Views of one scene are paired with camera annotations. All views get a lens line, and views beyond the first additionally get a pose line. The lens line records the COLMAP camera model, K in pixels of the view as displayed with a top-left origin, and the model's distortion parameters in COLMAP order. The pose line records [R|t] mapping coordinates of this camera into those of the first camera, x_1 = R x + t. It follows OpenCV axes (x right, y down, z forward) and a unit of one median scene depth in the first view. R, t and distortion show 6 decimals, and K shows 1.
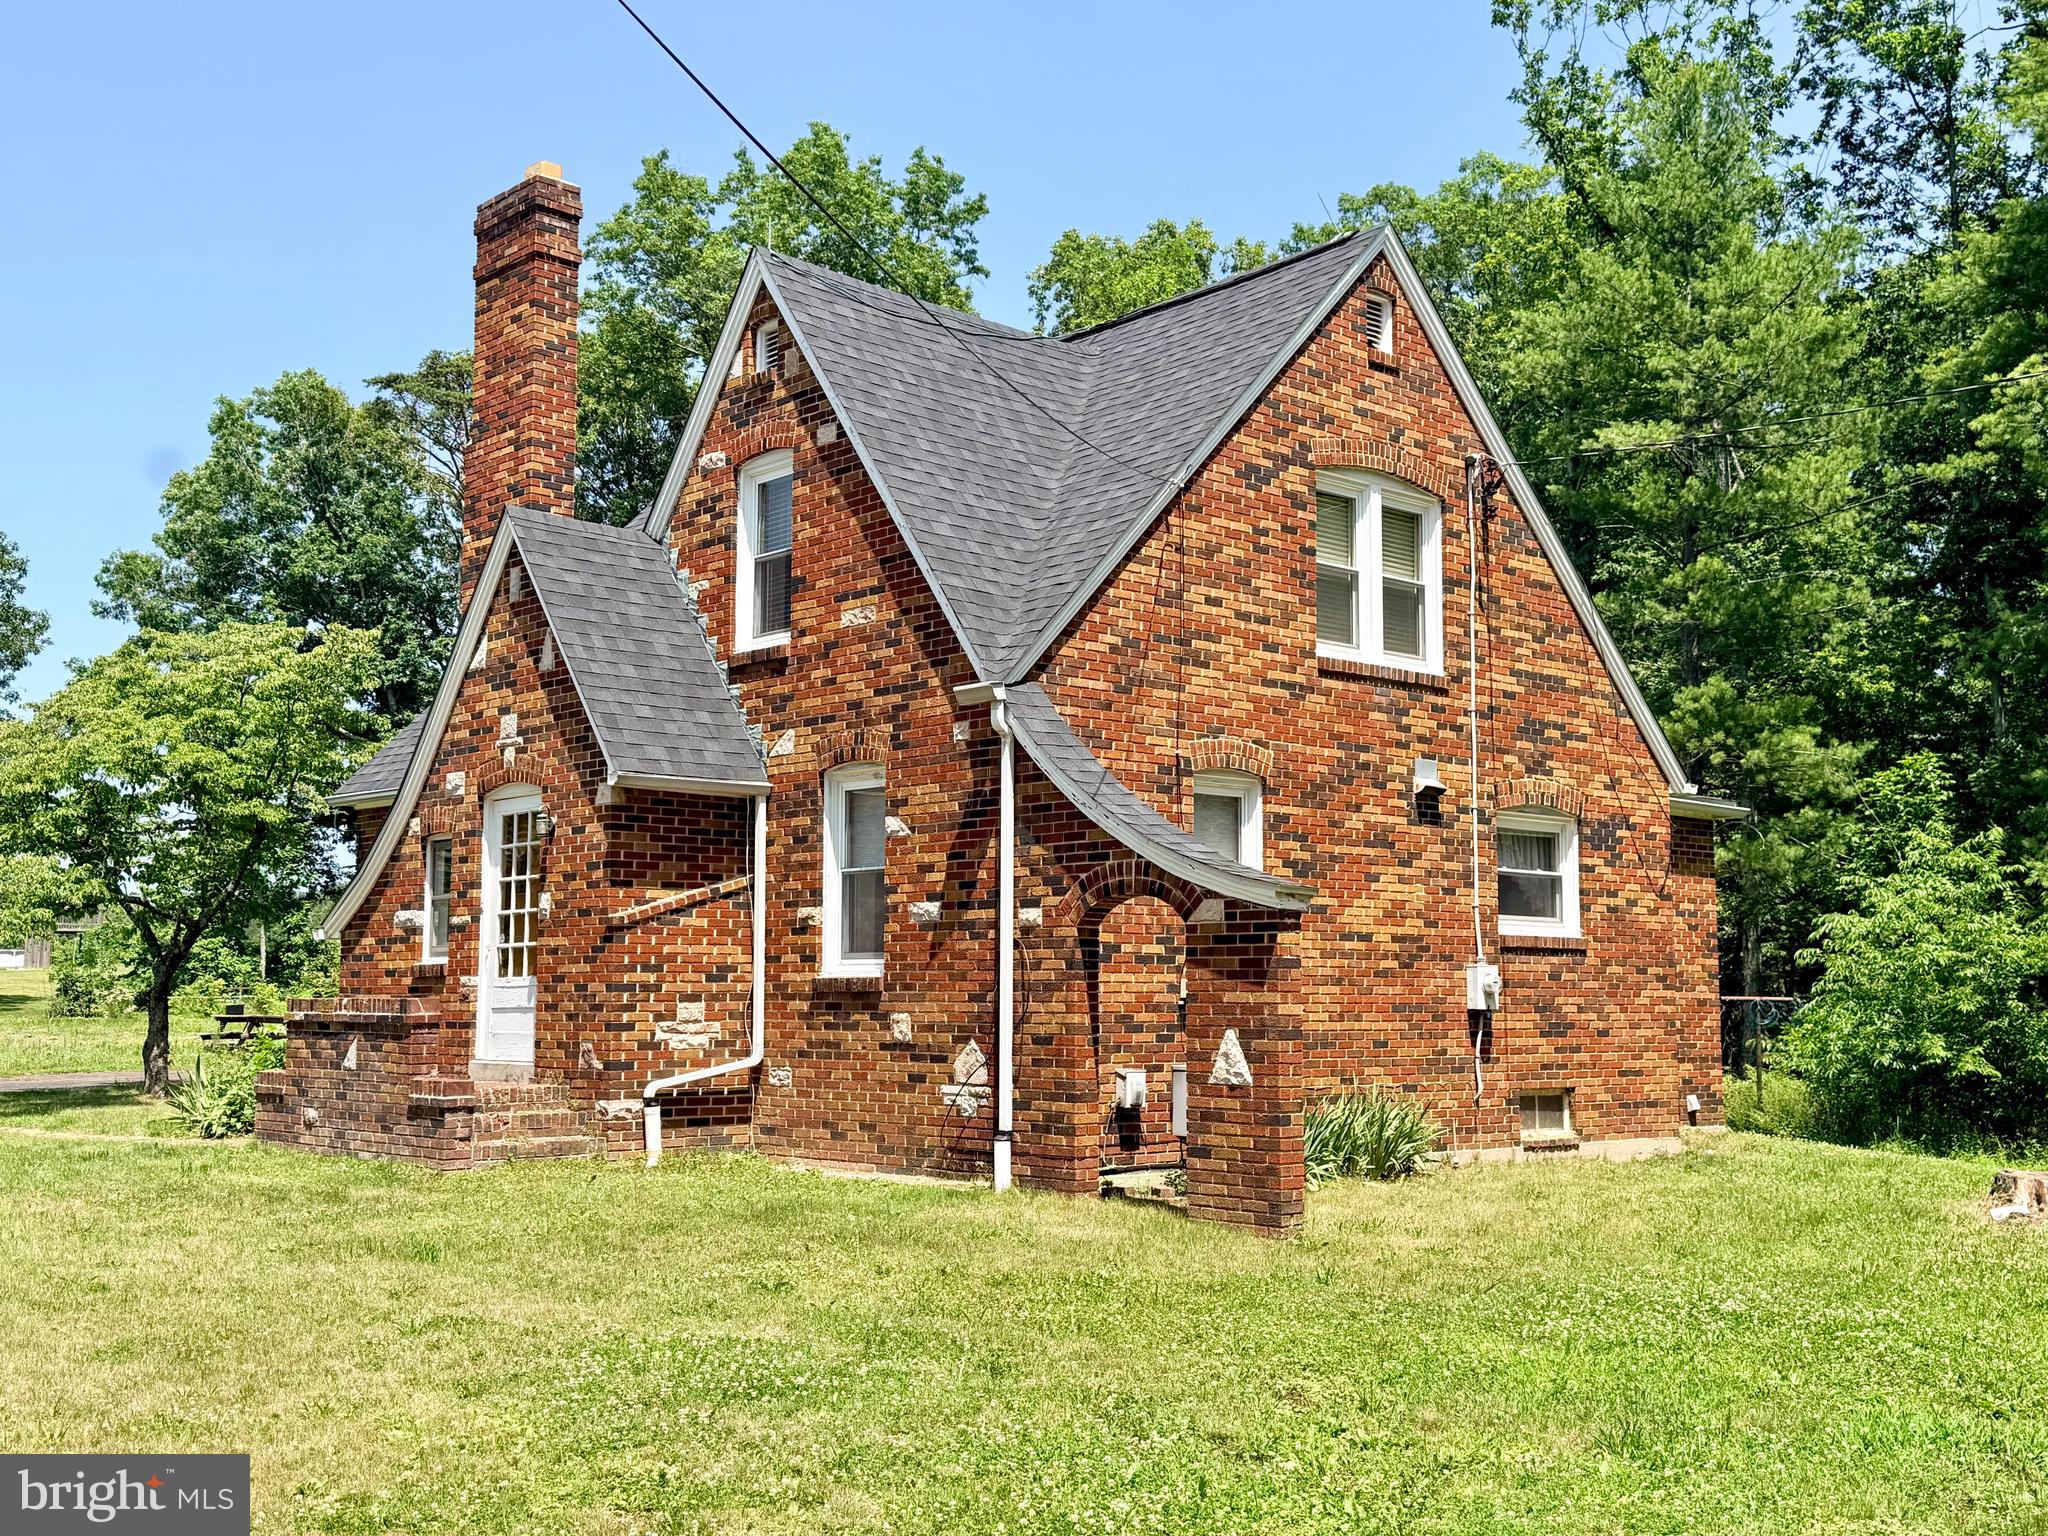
lens RADIAL K [[2127.1, 0, 1024.0], [0, 2127.1, 768.0], [0, 0, 1]] dist [0.160531, -0.001905]
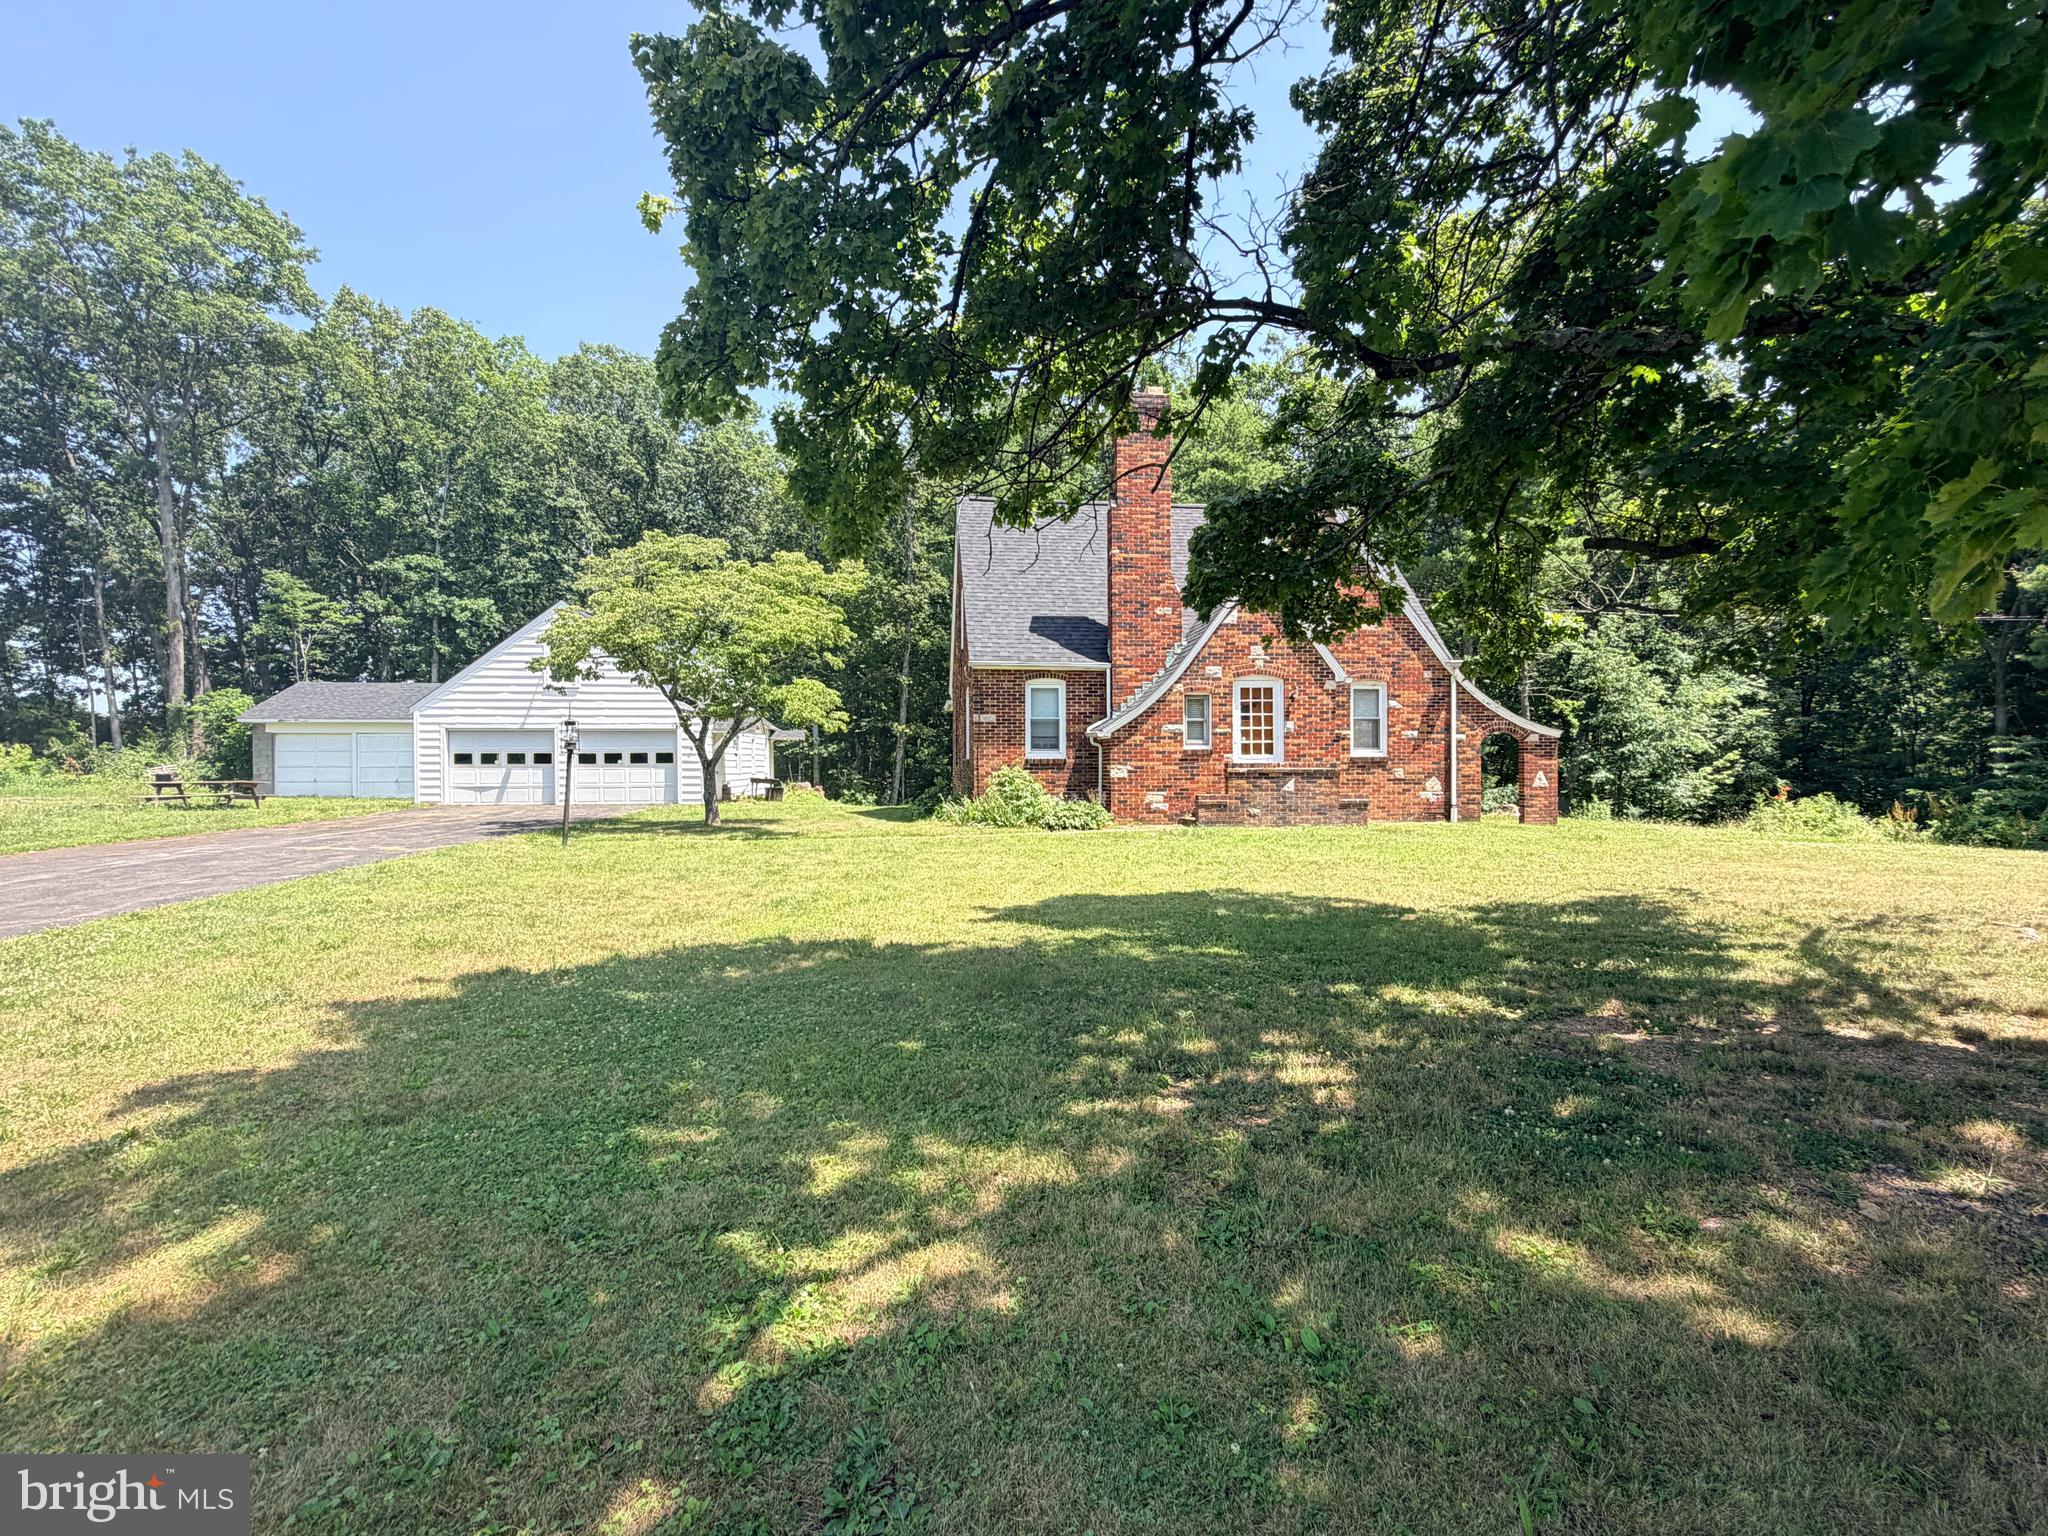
lens RADIAL K [[1030.0, 0, 1022.1], [0, 1030.0, 764.0], [0, 0, 1]] dist [-0.001262, -0.000478]
pose [[0.575977, -0.001068, 0.817465, -1.400246], [-0.080824, 0.995025, 0.058247, 0.063637], [-0.813460, -0.099620, 0.573025, 0.569530]]
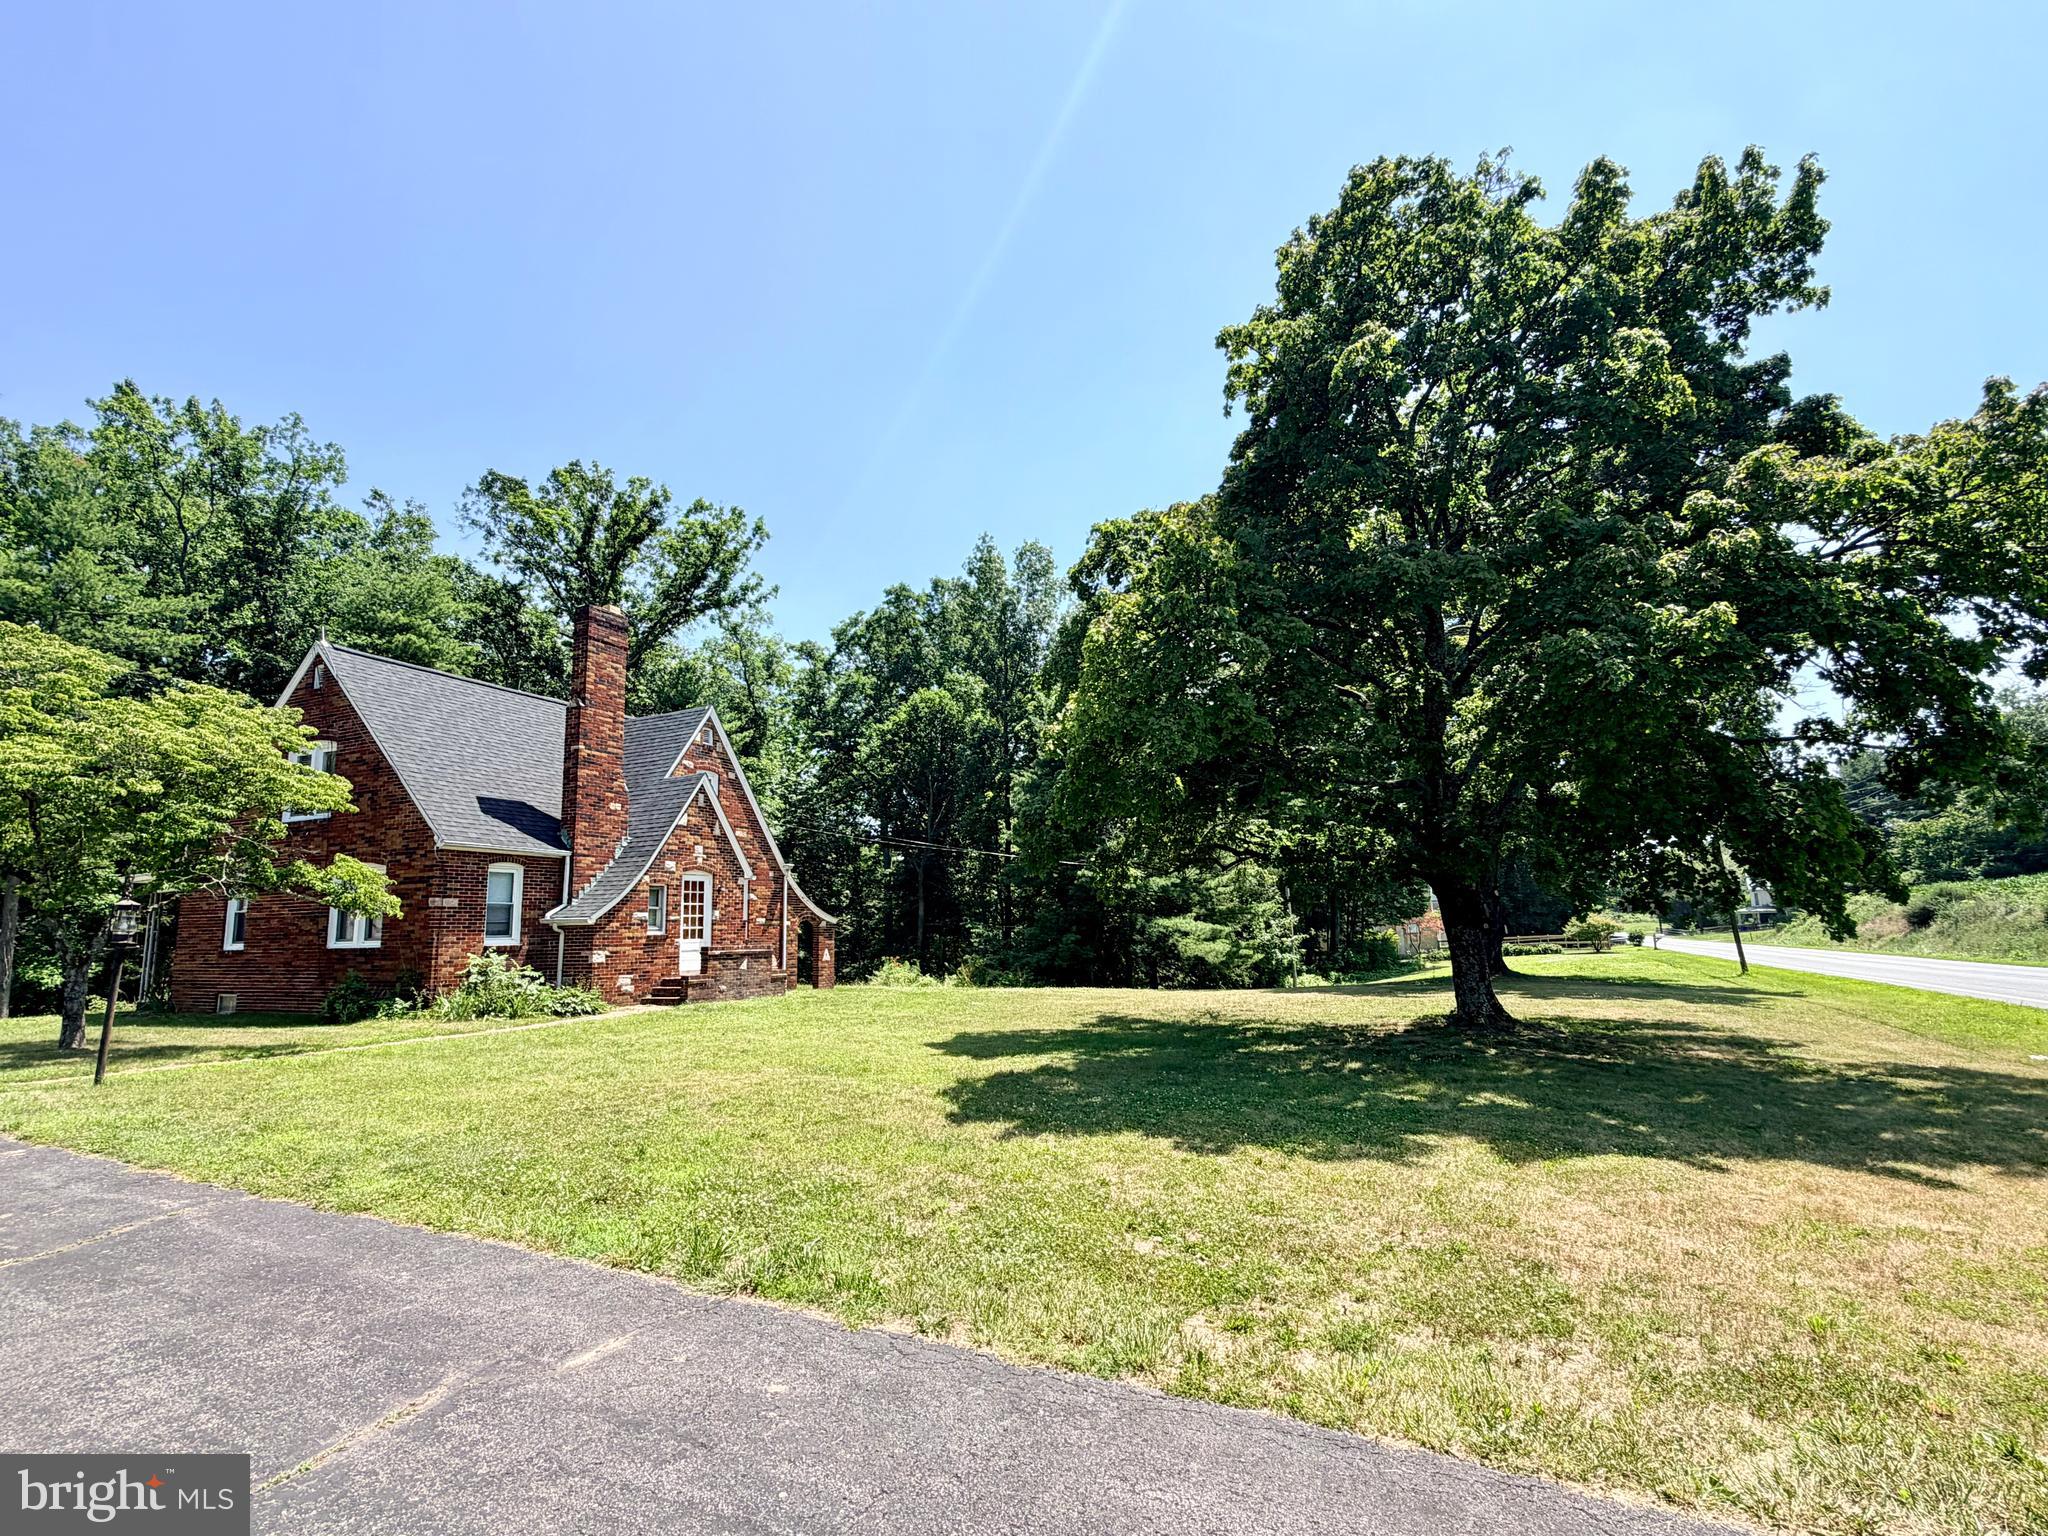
lens RADIAL K [[1024.8, 0, 1020.6], [0, 1024.8, 776.0], [0, 0, 1]] dist [0.001547, -0.000064]
pose [[-0.390423, 0.144141, 0.909282, -1.731134], [-0.078940, 0.978788, -0.189054, 0.112374], [-0.917245, -0.145590, -0.370763, 1.183542]]
